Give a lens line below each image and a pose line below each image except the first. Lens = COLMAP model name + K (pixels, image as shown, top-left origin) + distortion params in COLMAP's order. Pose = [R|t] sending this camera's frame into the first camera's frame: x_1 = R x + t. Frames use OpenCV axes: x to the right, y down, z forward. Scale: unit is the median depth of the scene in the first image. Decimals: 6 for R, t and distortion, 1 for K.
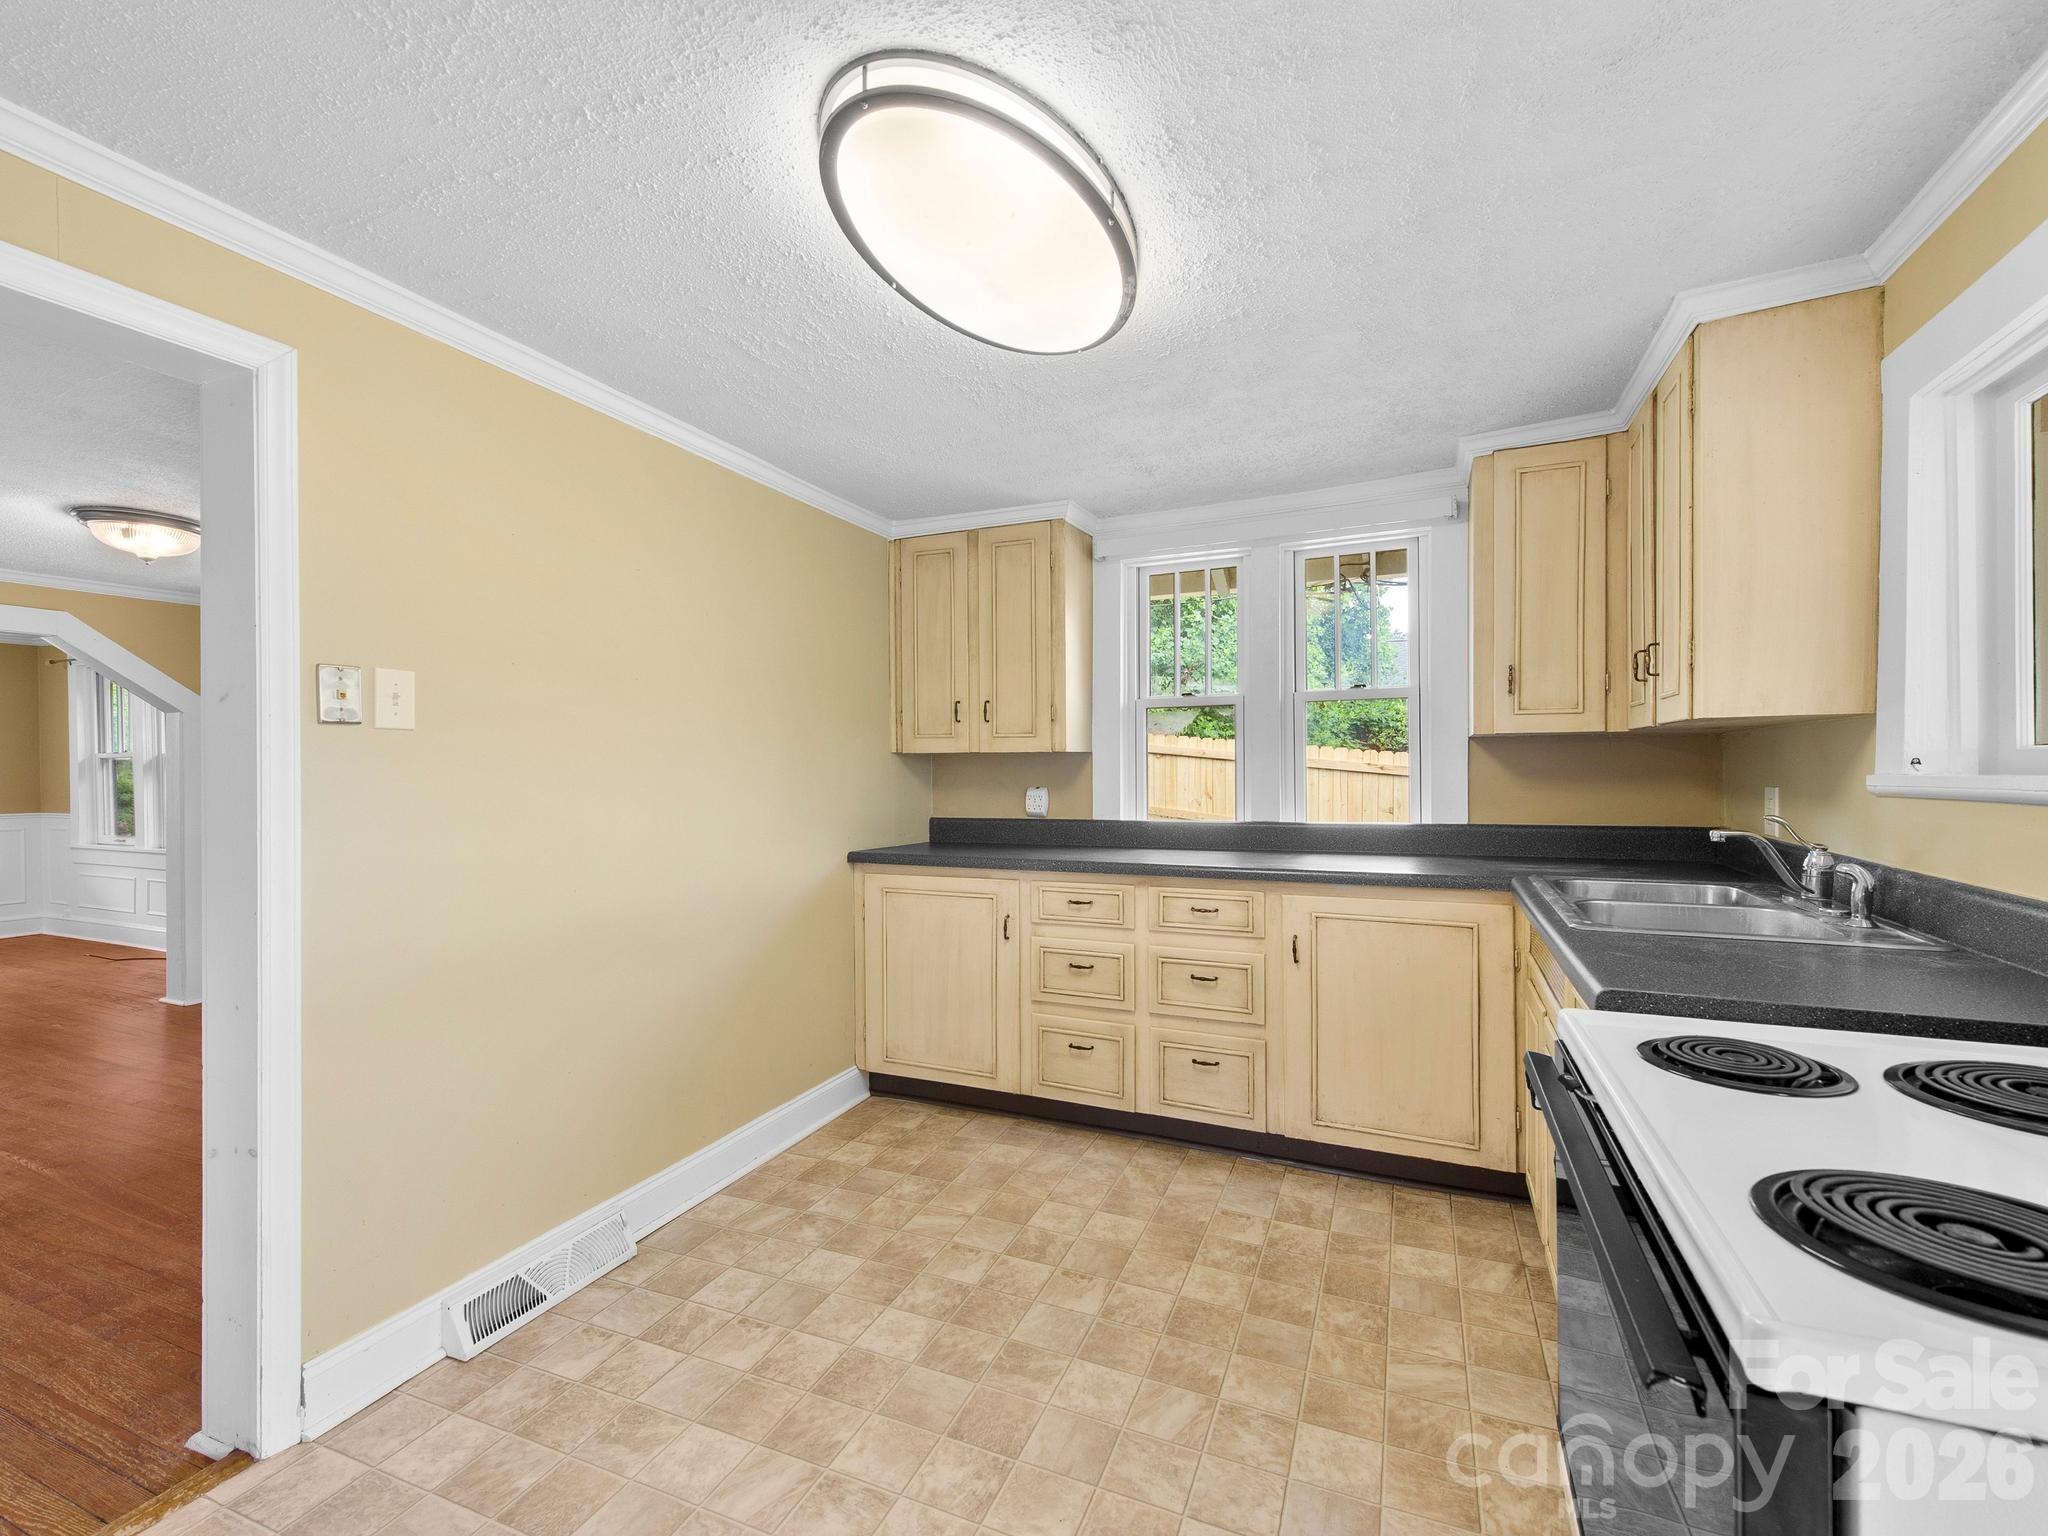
lens RADIAL K [[908.3, 0, 1024.0], [0, 908.3, 768.0], [0, 0, 1]] dist [0.019783, -0.007648]
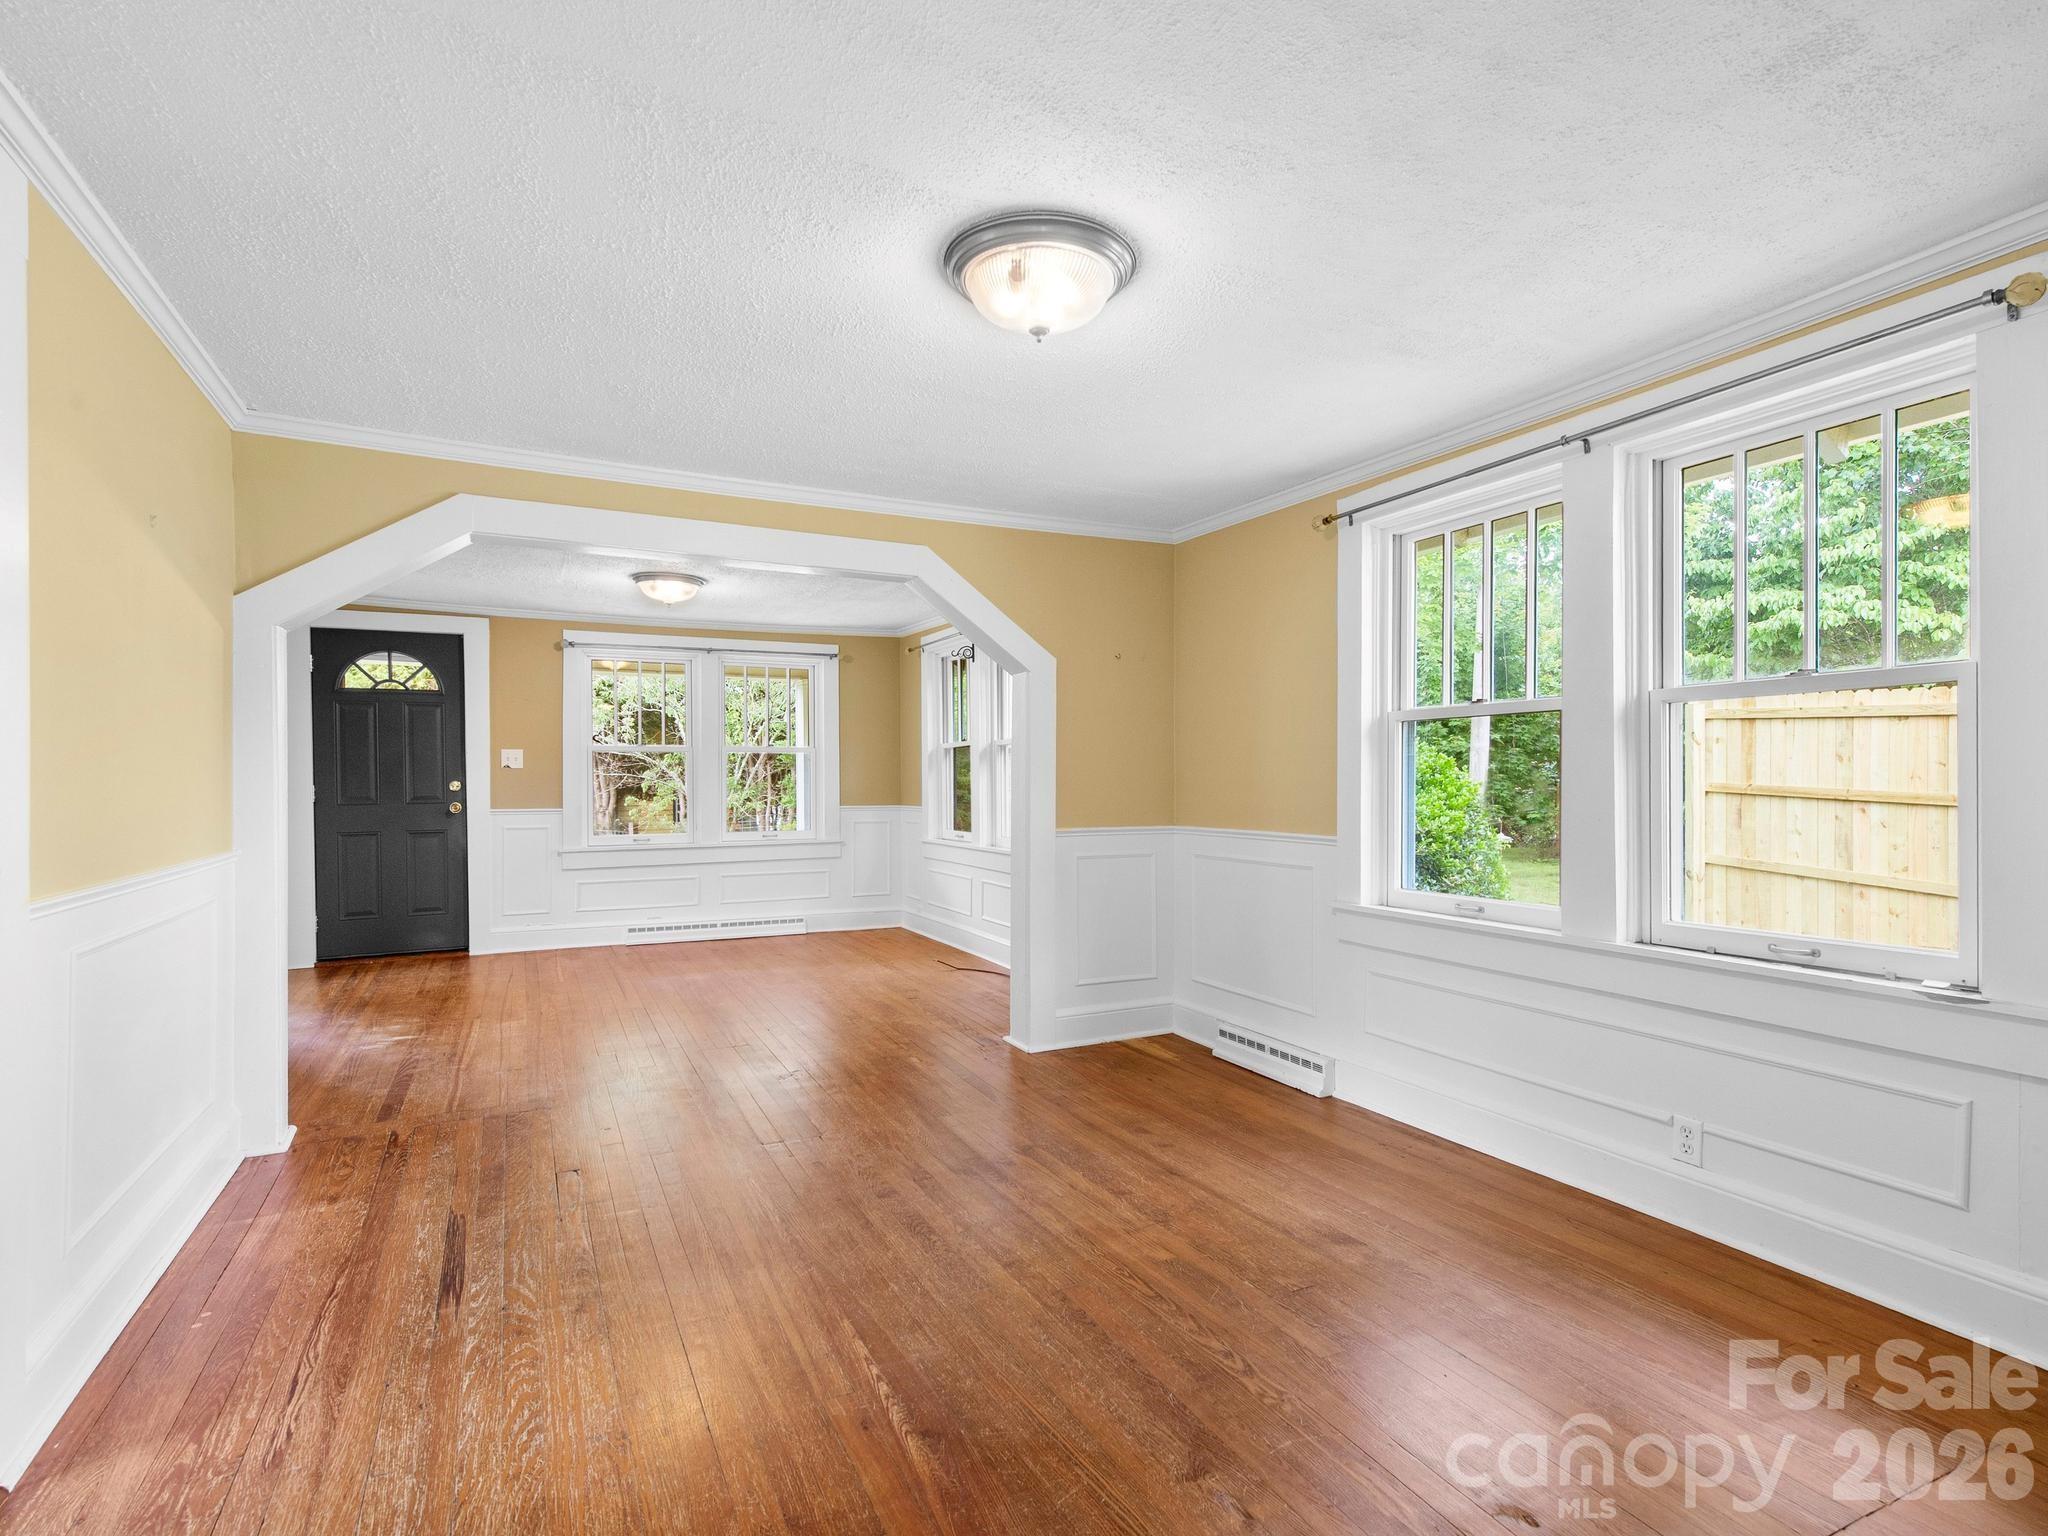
lens RADIAL K [[1017.4, 0, 1029.9], [0, 1017.4, 788.6], [0, 0, 1]] dist [0.016400, -0.000537]
pose [[0.770338, 0.005841, -0.637610, -0.269303], [-0.002689, 0.999979, 0.005912, 0.024403], [0.637631, -0.002840, 0.770337, 0.249481]]
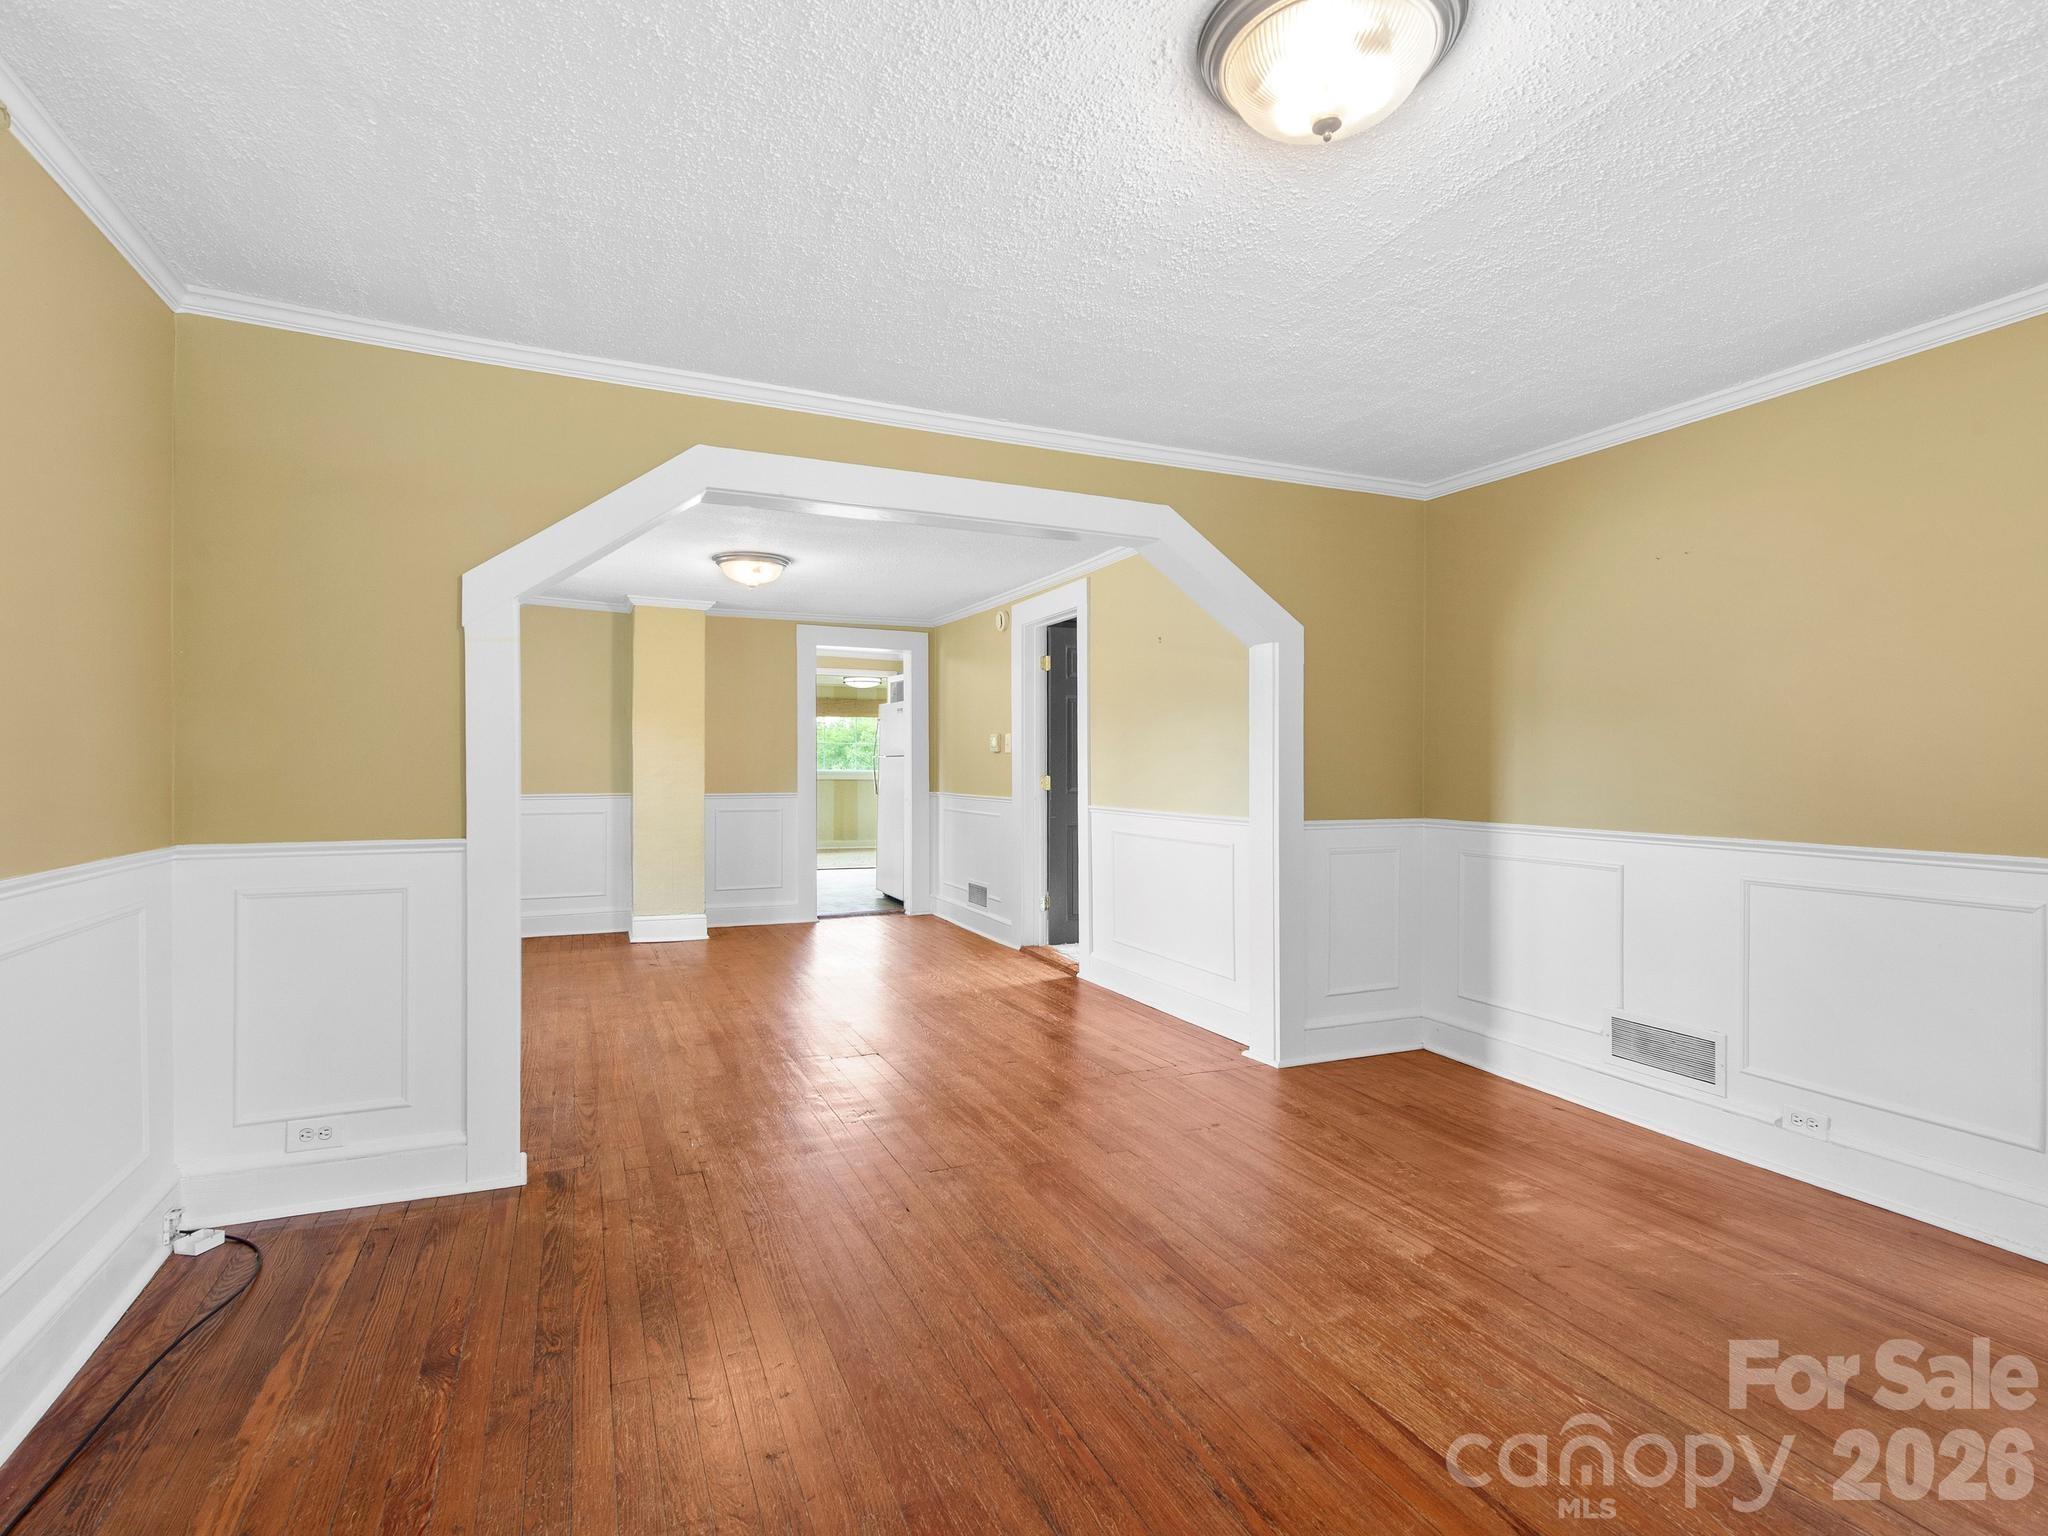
lens RADIAL K [[1003.8, 0, 1016.1], [0, 1003.8, 770.3], [0, 0, 1]] dist [0.002936, -0.000039]
pose [[-0.736915, -0.003416, 0.675977, -1.094221], [0.000343, 0.999985, 0.005427, 0.023043], [-0.675986, 0.004231, -0.736902, 0.890807]]
